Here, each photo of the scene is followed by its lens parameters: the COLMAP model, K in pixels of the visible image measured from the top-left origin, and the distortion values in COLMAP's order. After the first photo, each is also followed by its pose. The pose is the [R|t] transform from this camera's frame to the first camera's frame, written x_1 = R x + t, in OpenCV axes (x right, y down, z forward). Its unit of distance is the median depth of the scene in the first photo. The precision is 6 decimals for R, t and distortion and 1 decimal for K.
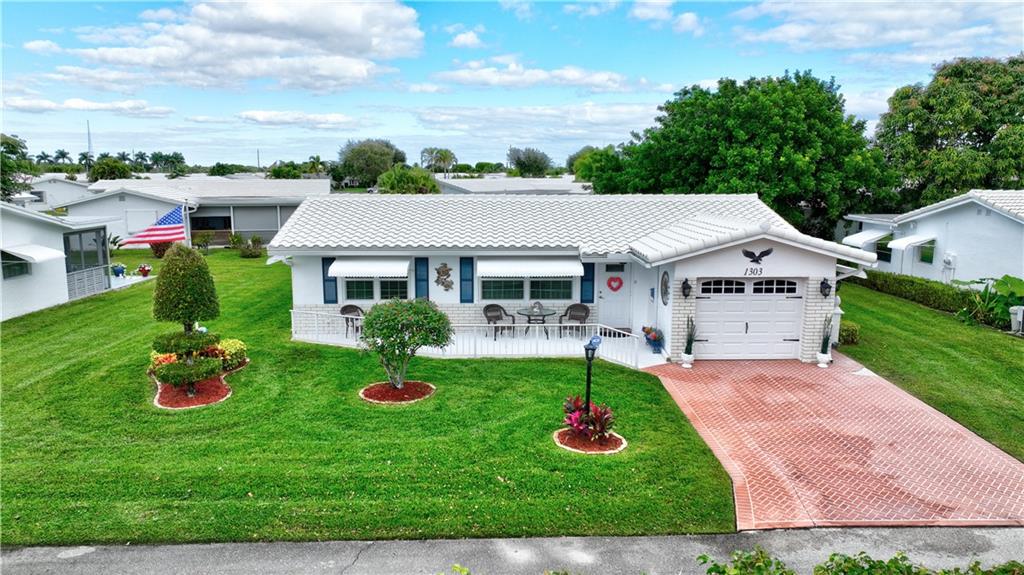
lens RADIAL K [[718.4, 0, 509.6], [0, 718.4, 285.2], [0, 0, 1]] dist [0.009901, 0.004166]
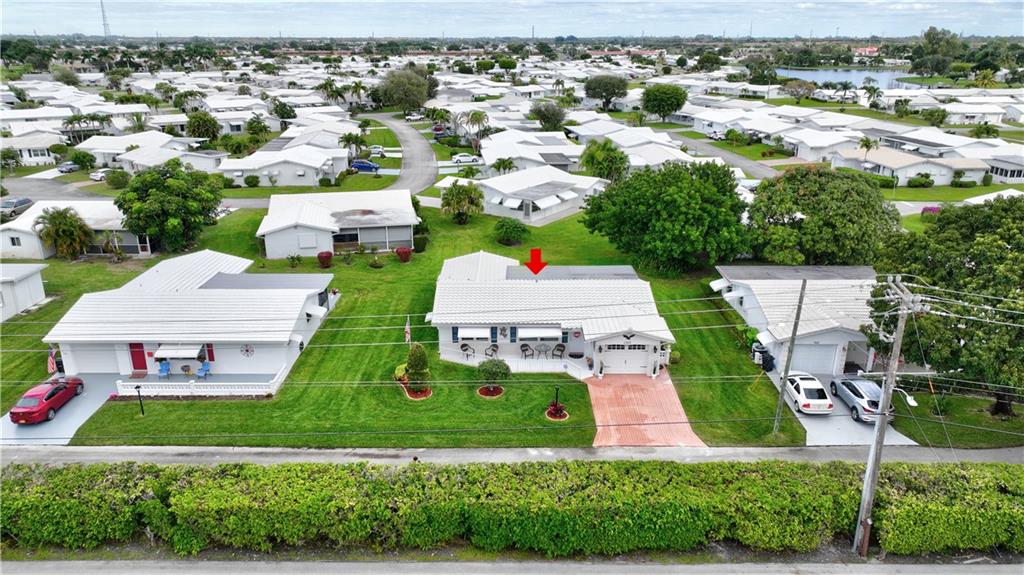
lens RADIAL K [[718.4, 0, 509.6], [0, 718.4, 285.2], [0, 0, 1]] dist [0.009901, 0.004166]
pose [[0.999570, 0.008542, -0.028041, -0.008142], [-0.003558, 0.984887, 0.173164, -0.653638], [0.029096, -0.172990, 0.984494, -1.471749]]
